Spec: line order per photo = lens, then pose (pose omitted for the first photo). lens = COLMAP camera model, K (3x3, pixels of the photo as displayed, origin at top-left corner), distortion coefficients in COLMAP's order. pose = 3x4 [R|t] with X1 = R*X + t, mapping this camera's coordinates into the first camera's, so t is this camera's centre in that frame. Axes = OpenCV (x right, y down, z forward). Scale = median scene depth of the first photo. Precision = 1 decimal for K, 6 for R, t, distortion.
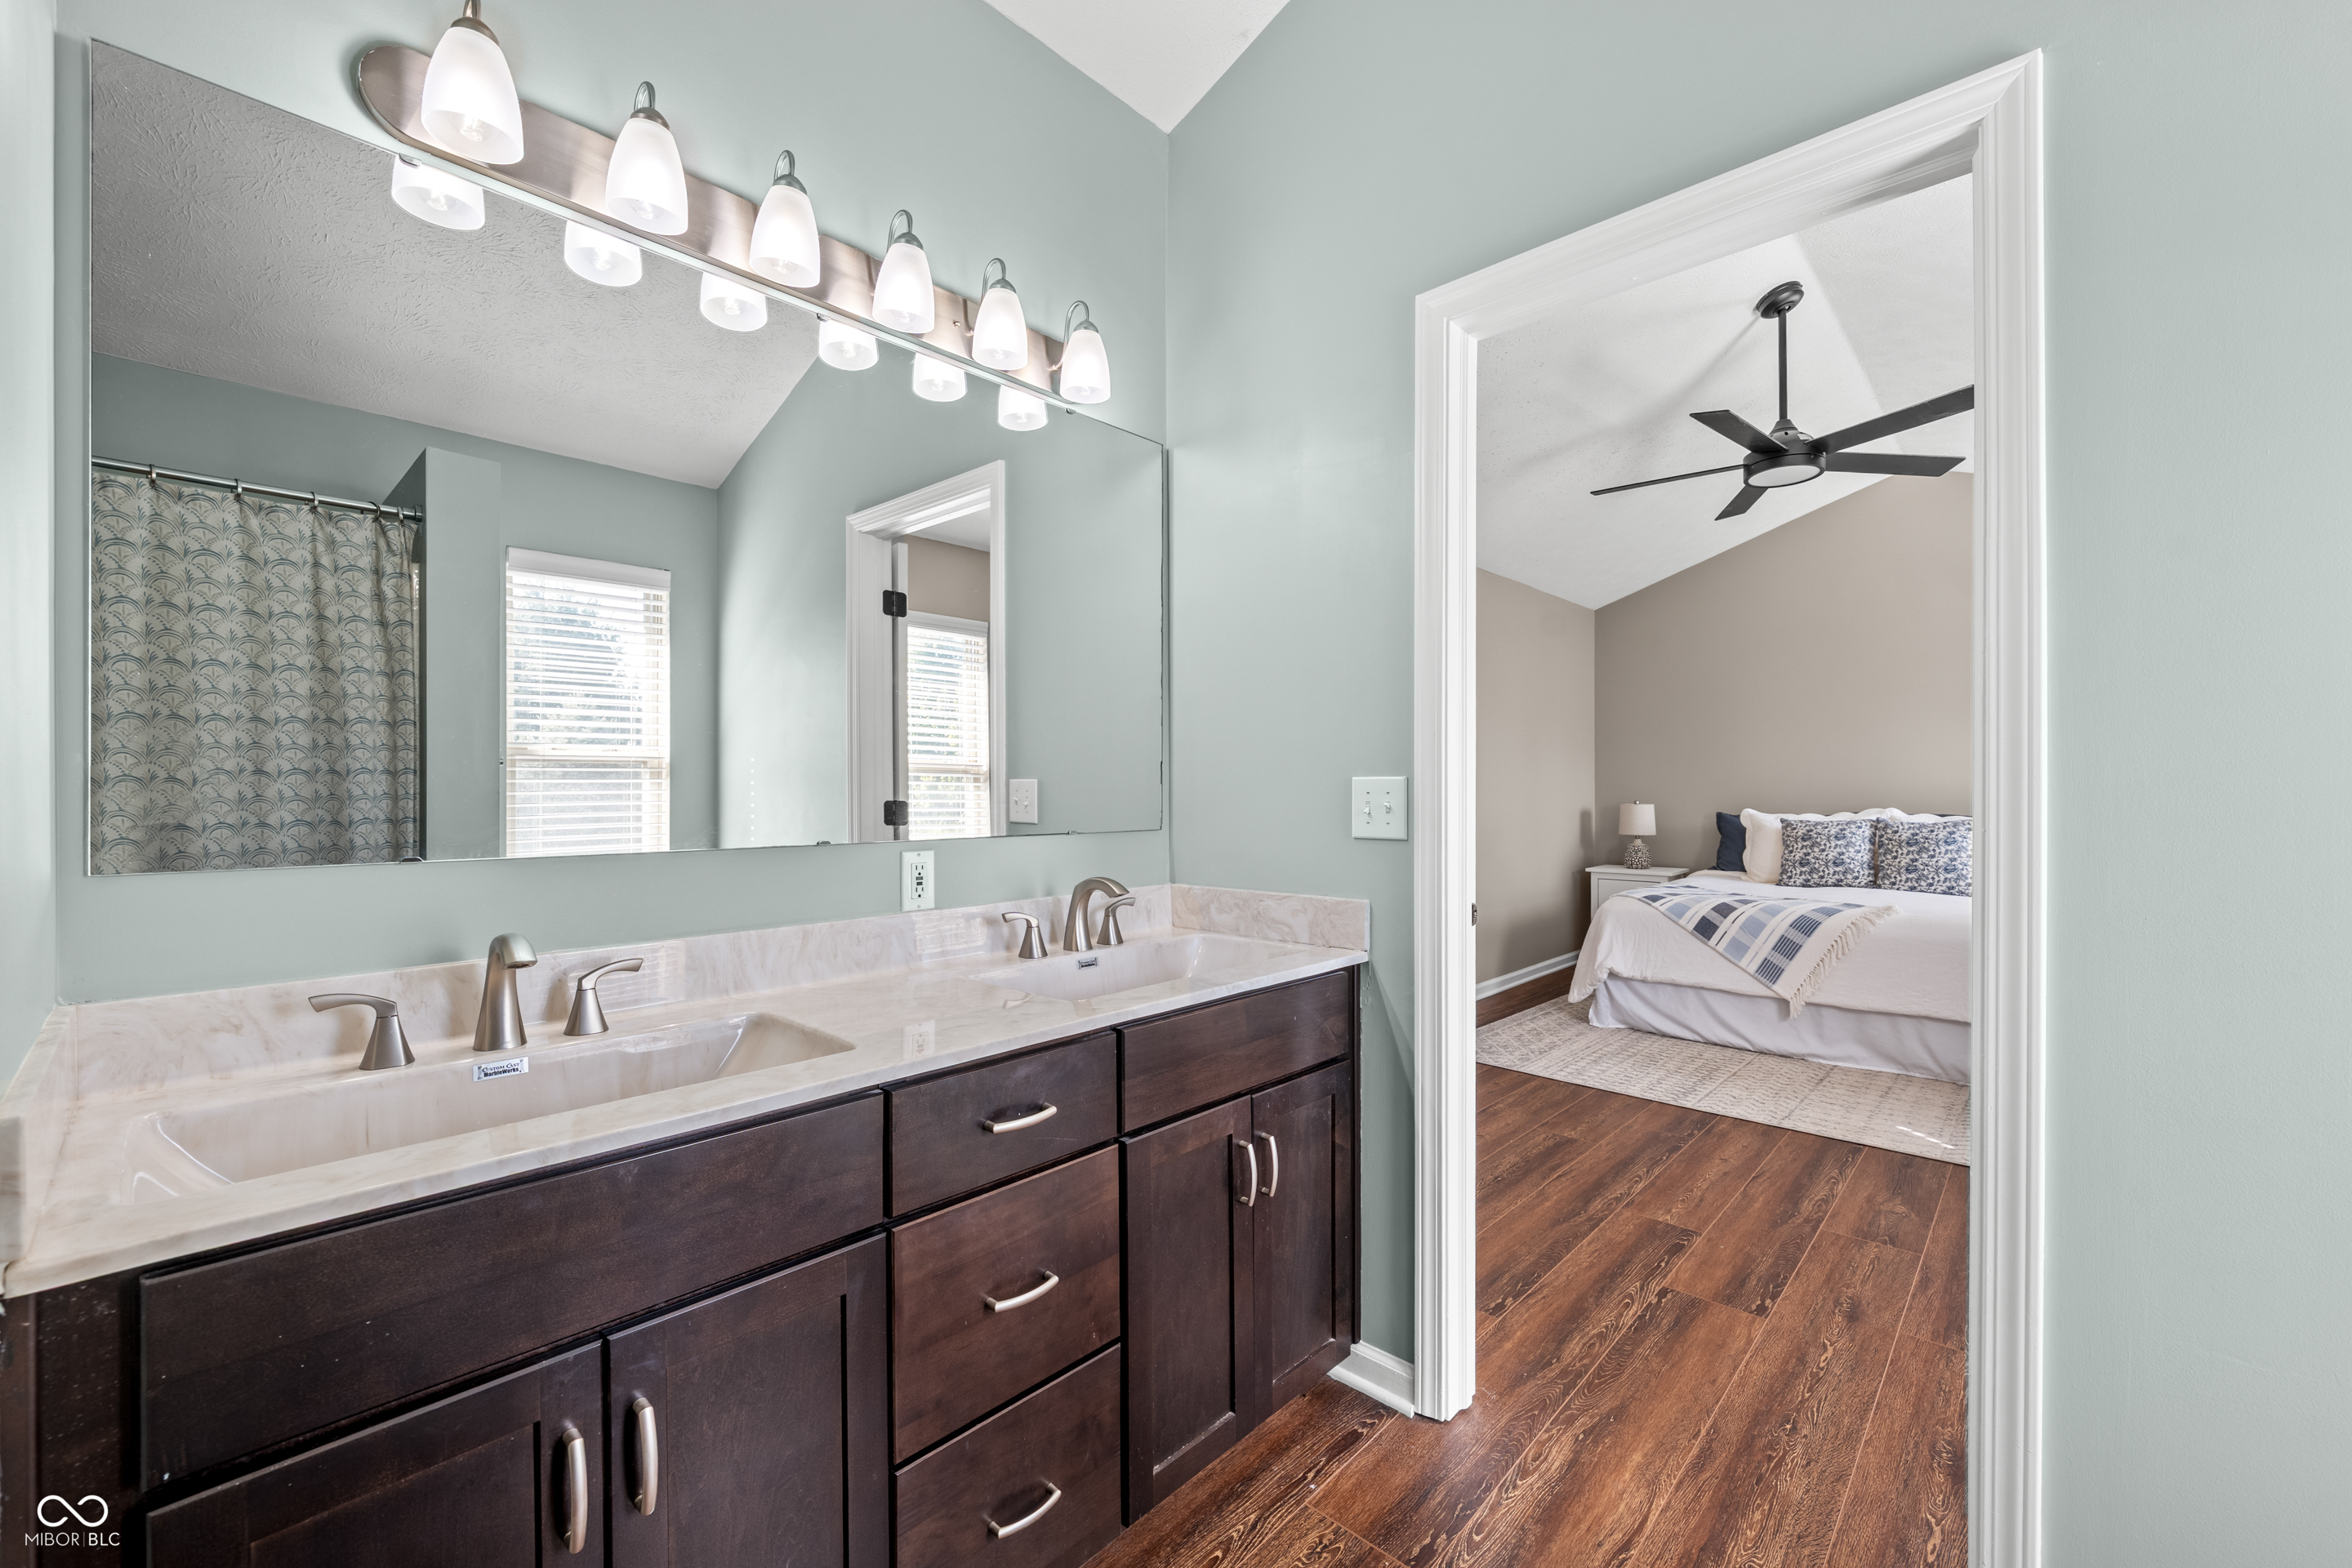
lens RADIAL K [[958.9, 0, 1192.9], [0, 958.9, 794.5], [0, 0, 1]] dist [-0.000406, -0.000201]
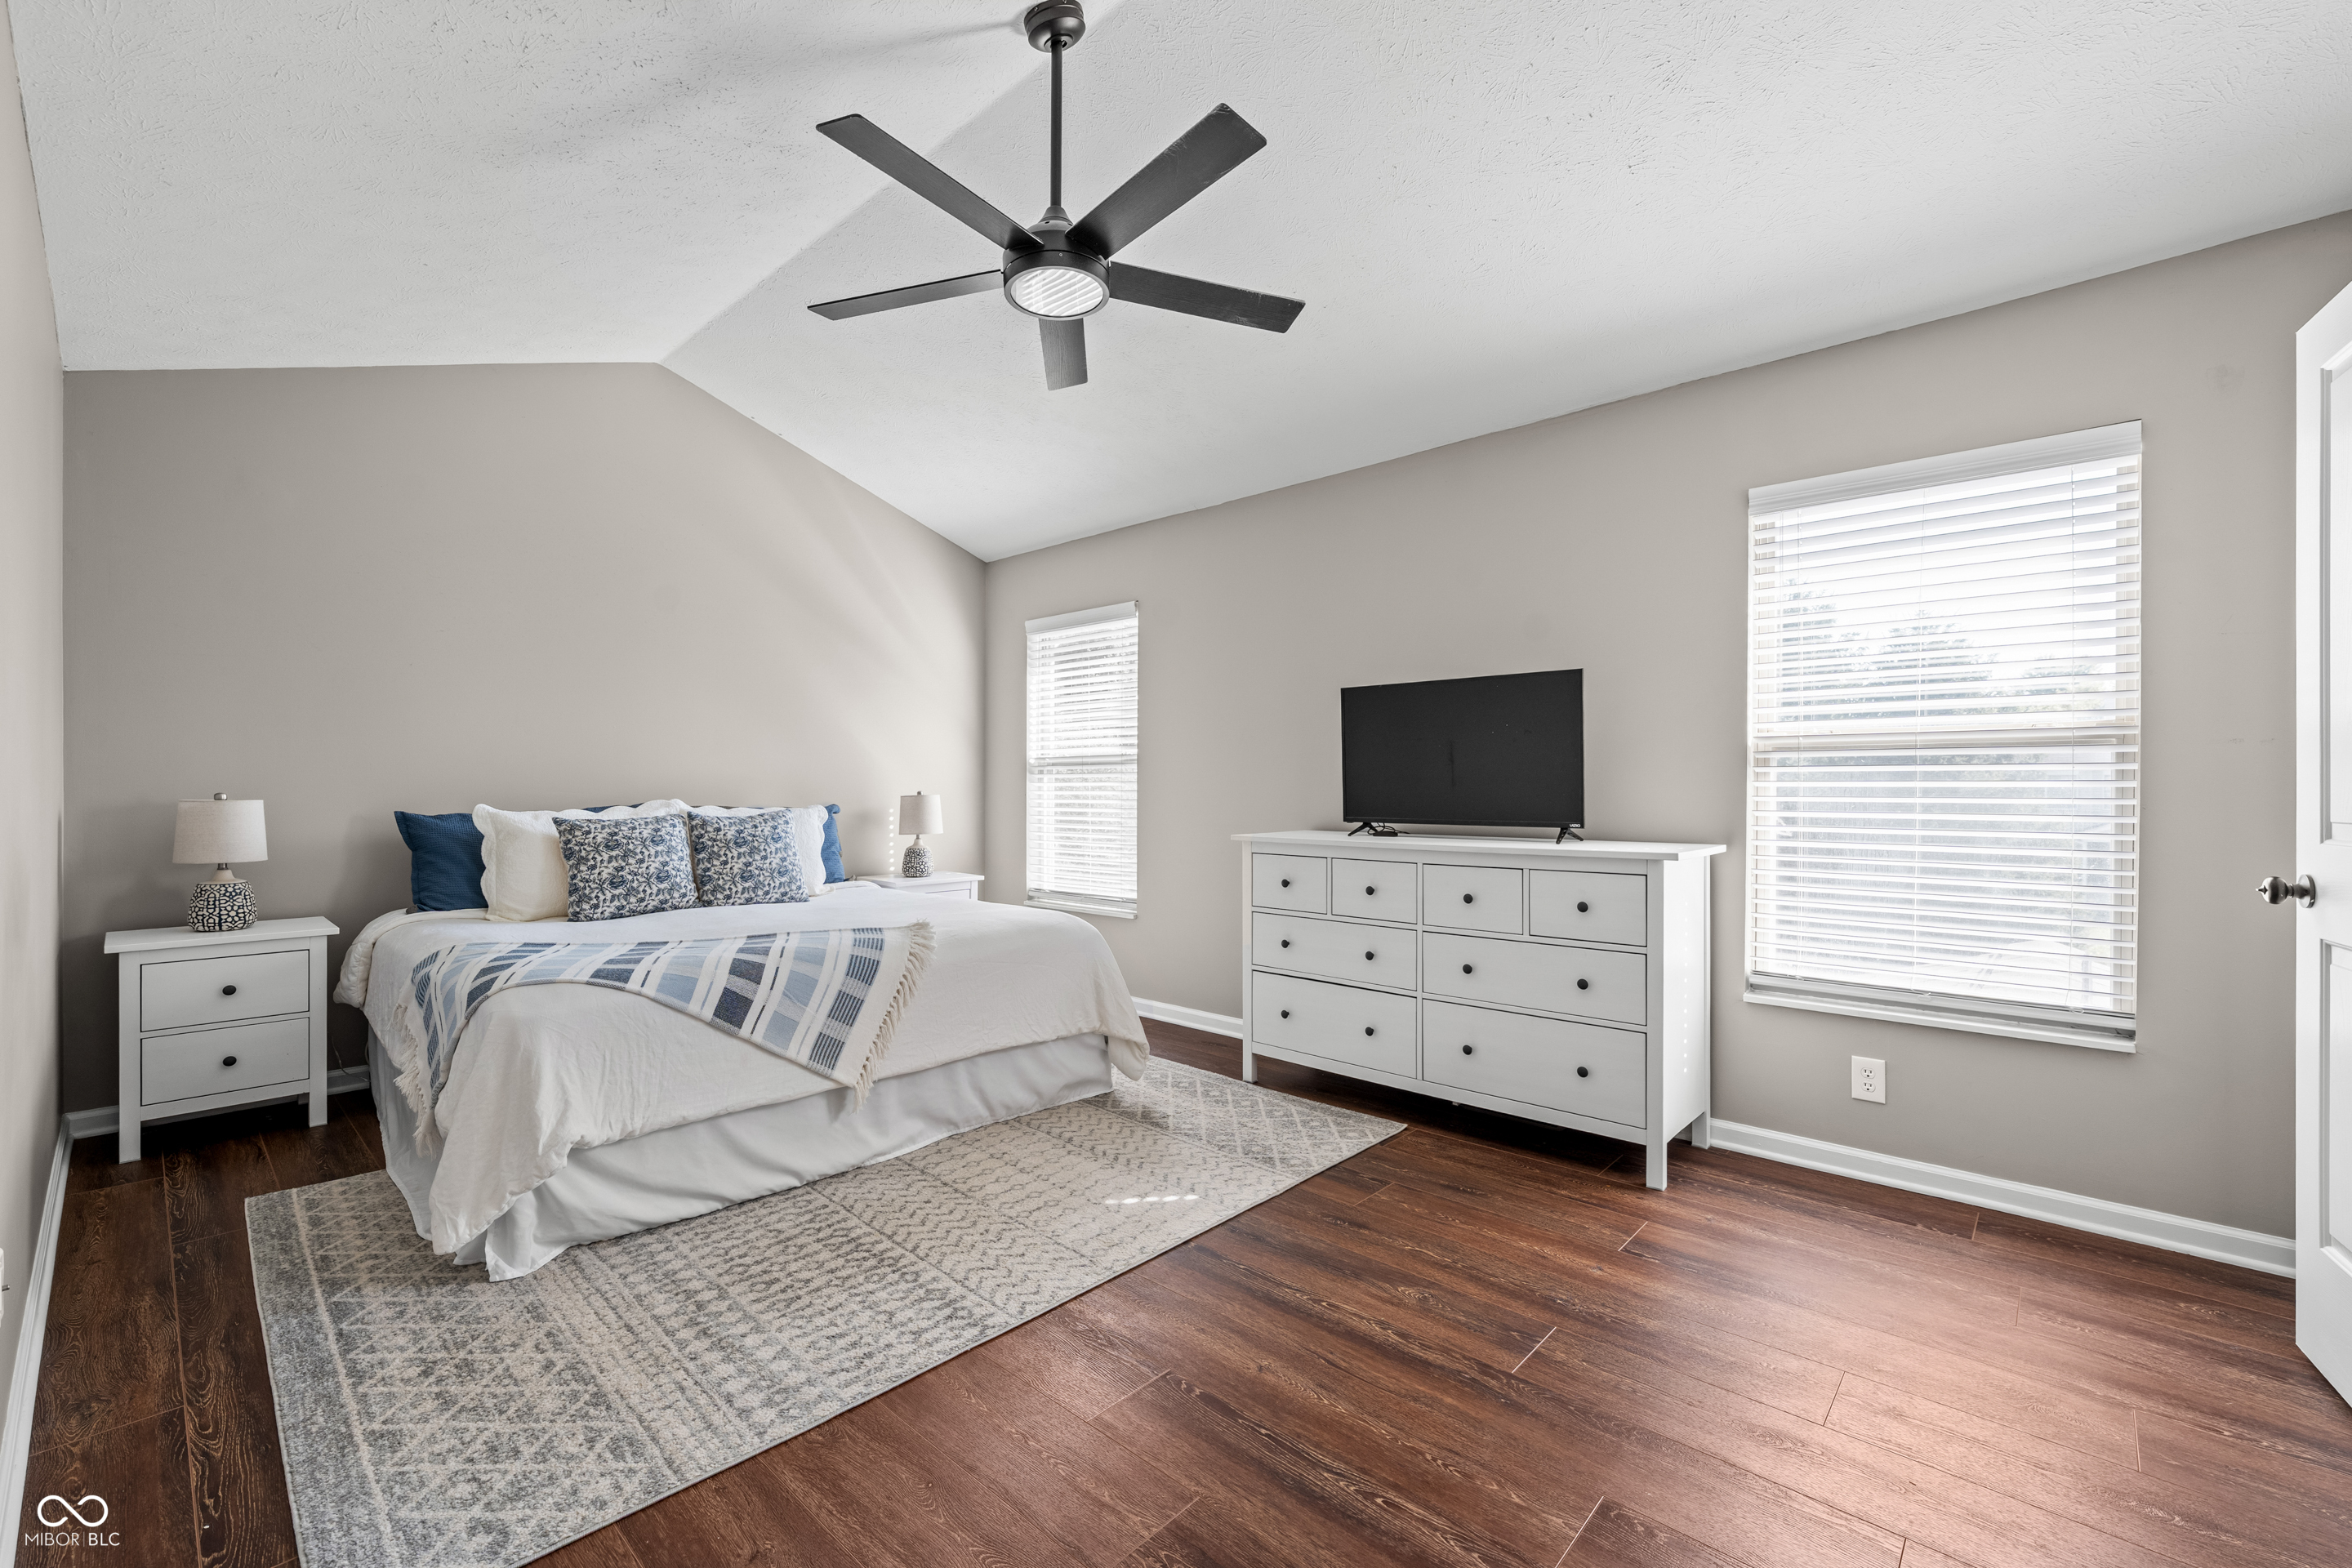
lens RADIAL K [[970.6, 0, 1162.0], [0, 970.6, 796.5], [0, 0, 1]] dist [0.000562, 0.000147]
pose [[0.015102, -0.007835, 0.999855, -0.074900], [0.004701, 0.999959, 0.007765, 0.017498], [-0.999875, 0.004583, 0.015138, 1.349778]]
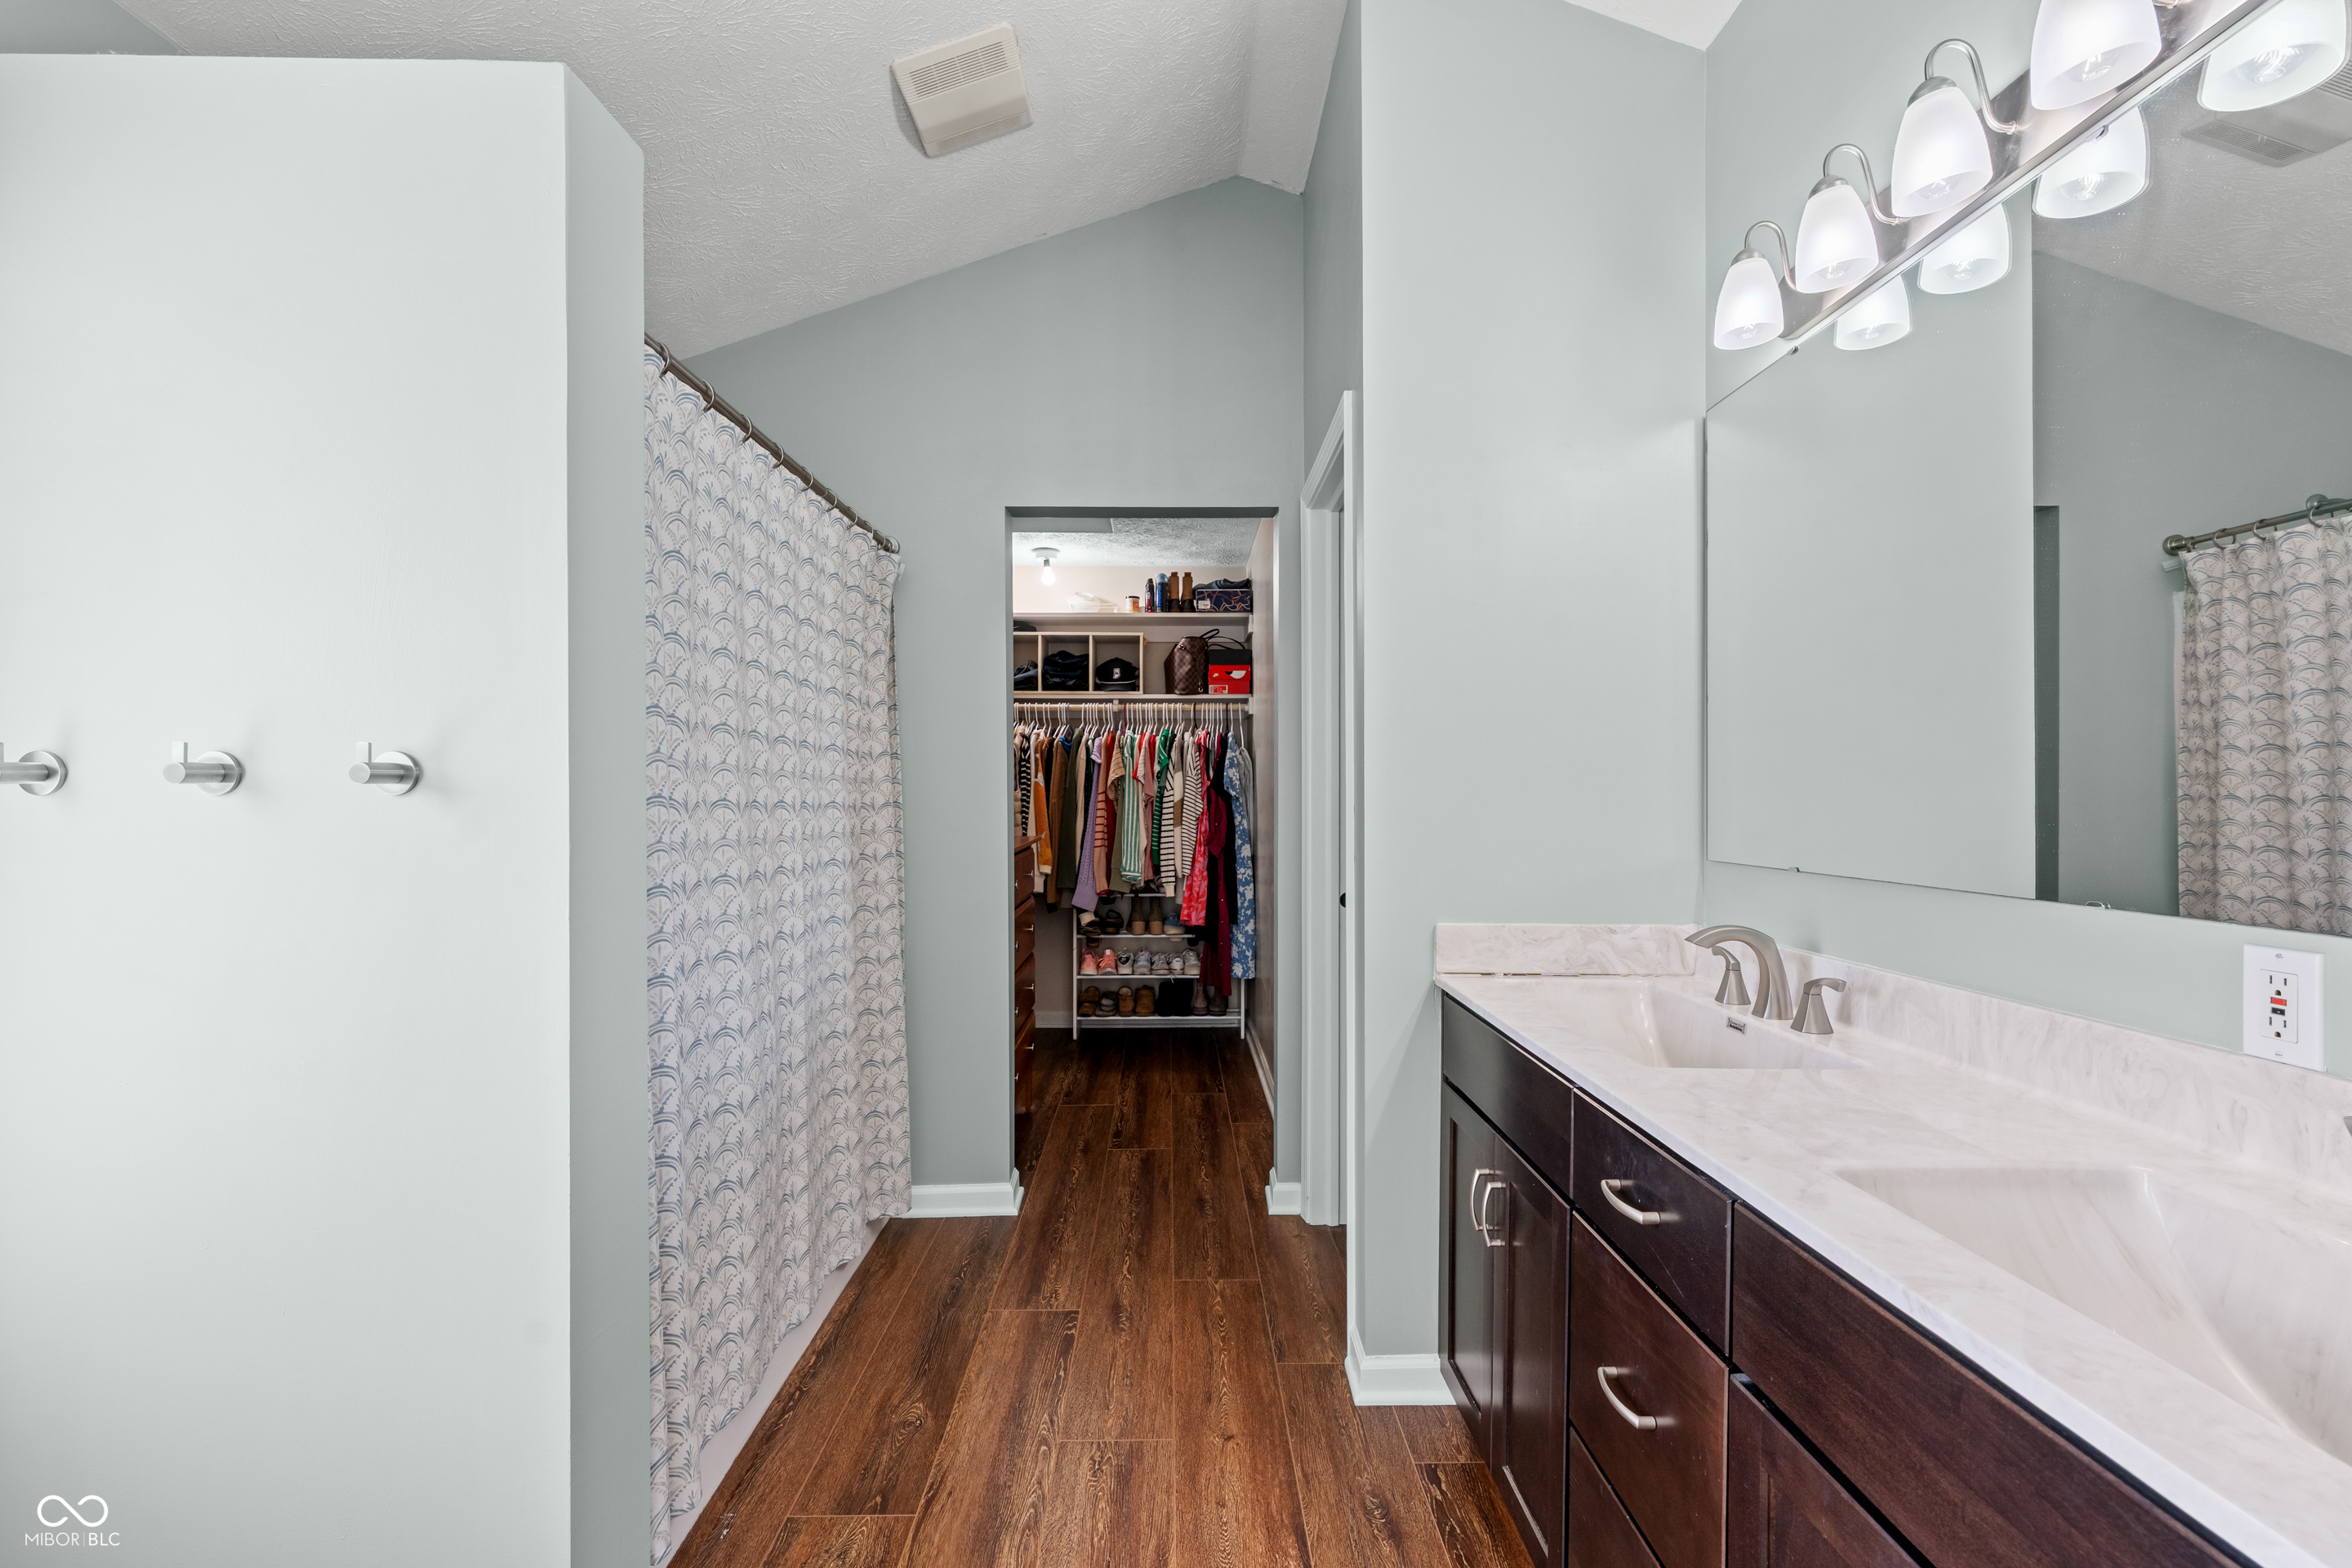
lens RADIAL K [[970.6, 0, 1174.4], [0, 970.6, 796.4], [0, 0, 1]] dist [0.000562, 0.000147]
pose [[-0.733649, 0.000944, -0.679527, 0.393018], [0.001666, 0.999999, -0.000410, -0.020466], [0.679526, -0.001432, -0.733650, 0.721719]]
